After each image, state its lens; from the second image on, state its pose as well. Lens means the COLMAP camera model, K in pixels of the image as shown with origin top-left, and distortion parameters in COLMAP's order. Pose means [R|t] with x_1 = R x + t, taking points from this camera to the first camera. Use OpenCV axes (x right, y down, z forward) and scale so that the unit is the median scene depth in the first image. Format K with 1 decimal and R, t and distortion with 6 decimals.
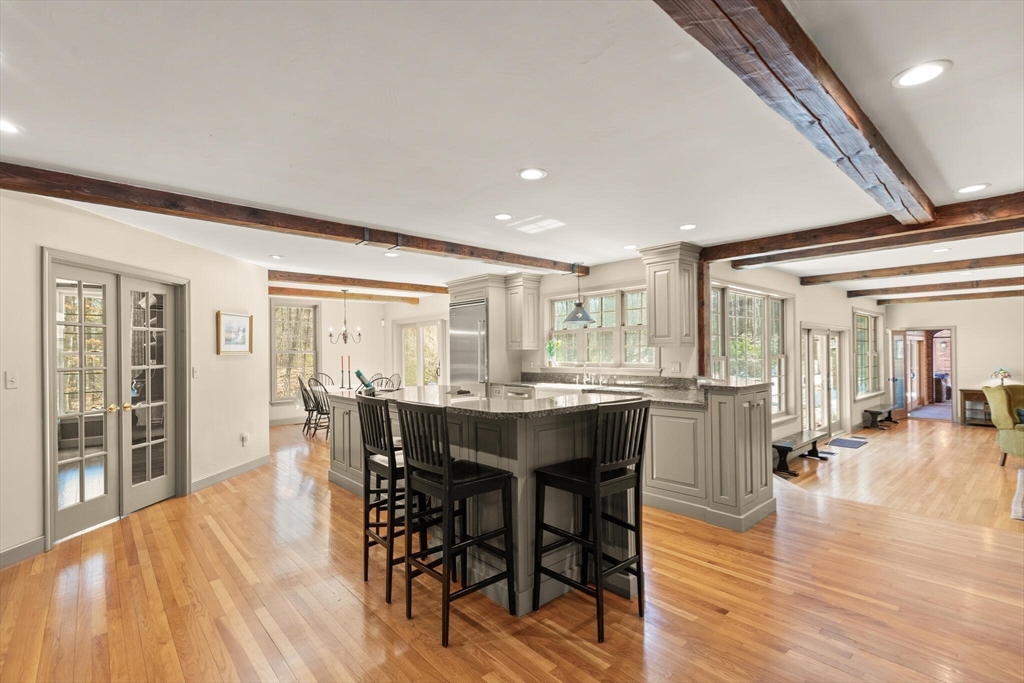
lens RADIAL K [[468.1, 0, 520.2], [0, 468.1, 349.4], [0, 0, 1]] dist [0.003156, -0.000045]
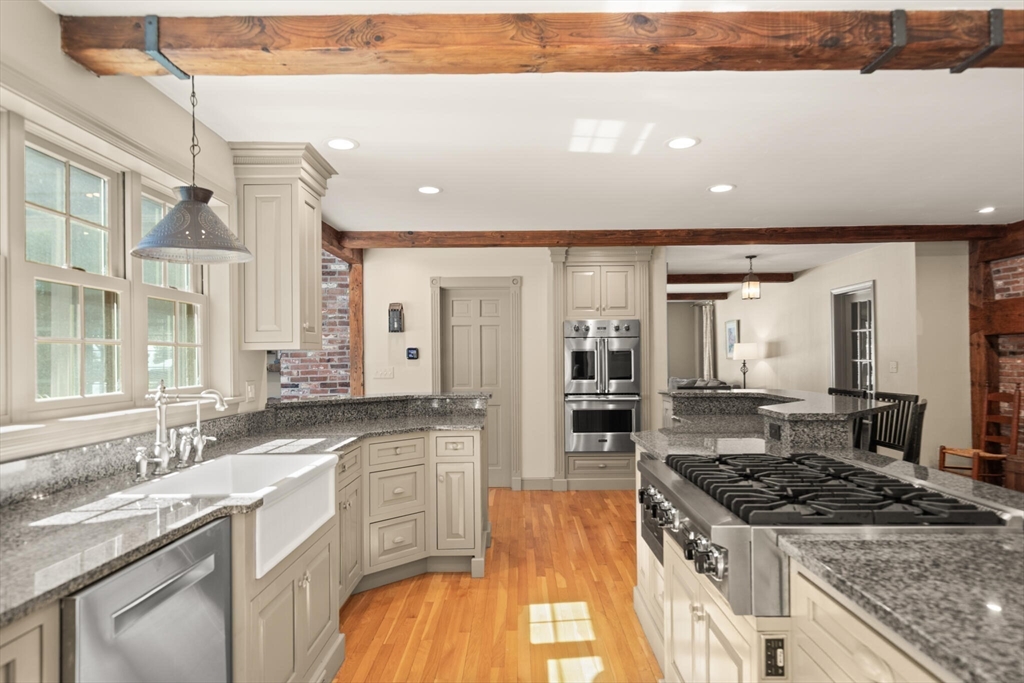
lens RADIAL K [[614.4, 0, 513.1], [0, 614.4, 347.4], [0, 0, 1]] dist [0.002679, -0.000914]
pose [[-0.731546, 0.027707, 0.681228, -0.270740], [0.012733, 0.999555, -0.026981, 0.011896], [-0.681673, -0.011064, -0.731574, 1.102813]]
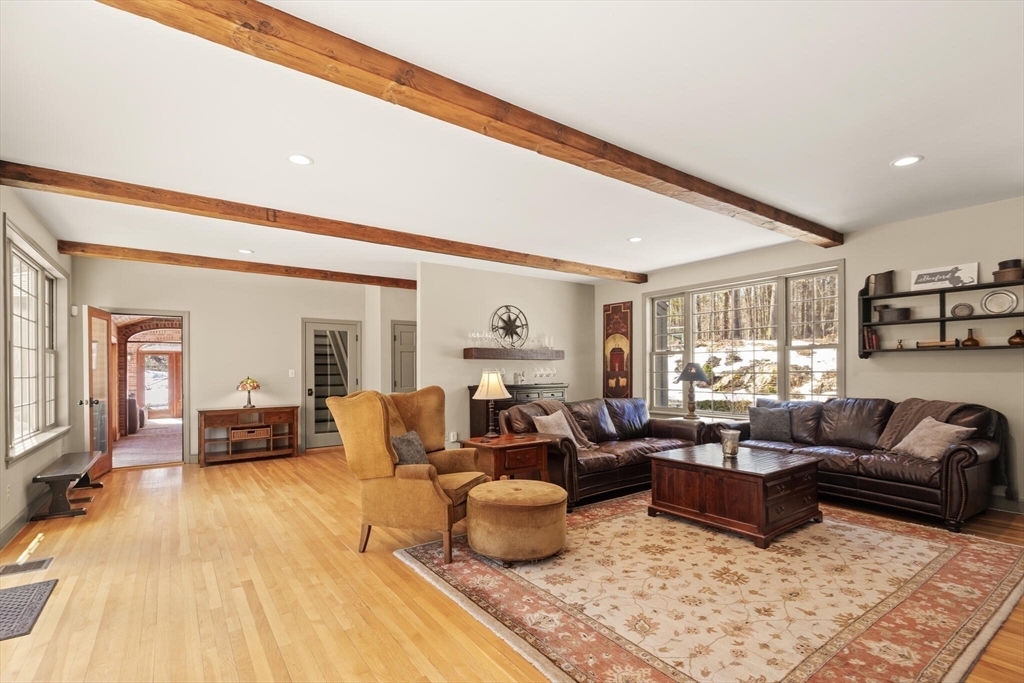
lens RADIAL K [[483.9, 0, 513.7], [0, 483.9, 370.2], [0, 0, 1]] dist [0.014879, -0.000208]
pose [[0.123038, 0.010510, 0.992346, 0.565803], [-0.000959, 0.999945, -0.010472, 0.061076], [-0.992402, 0.000337, 0.123041, 0.837673]]
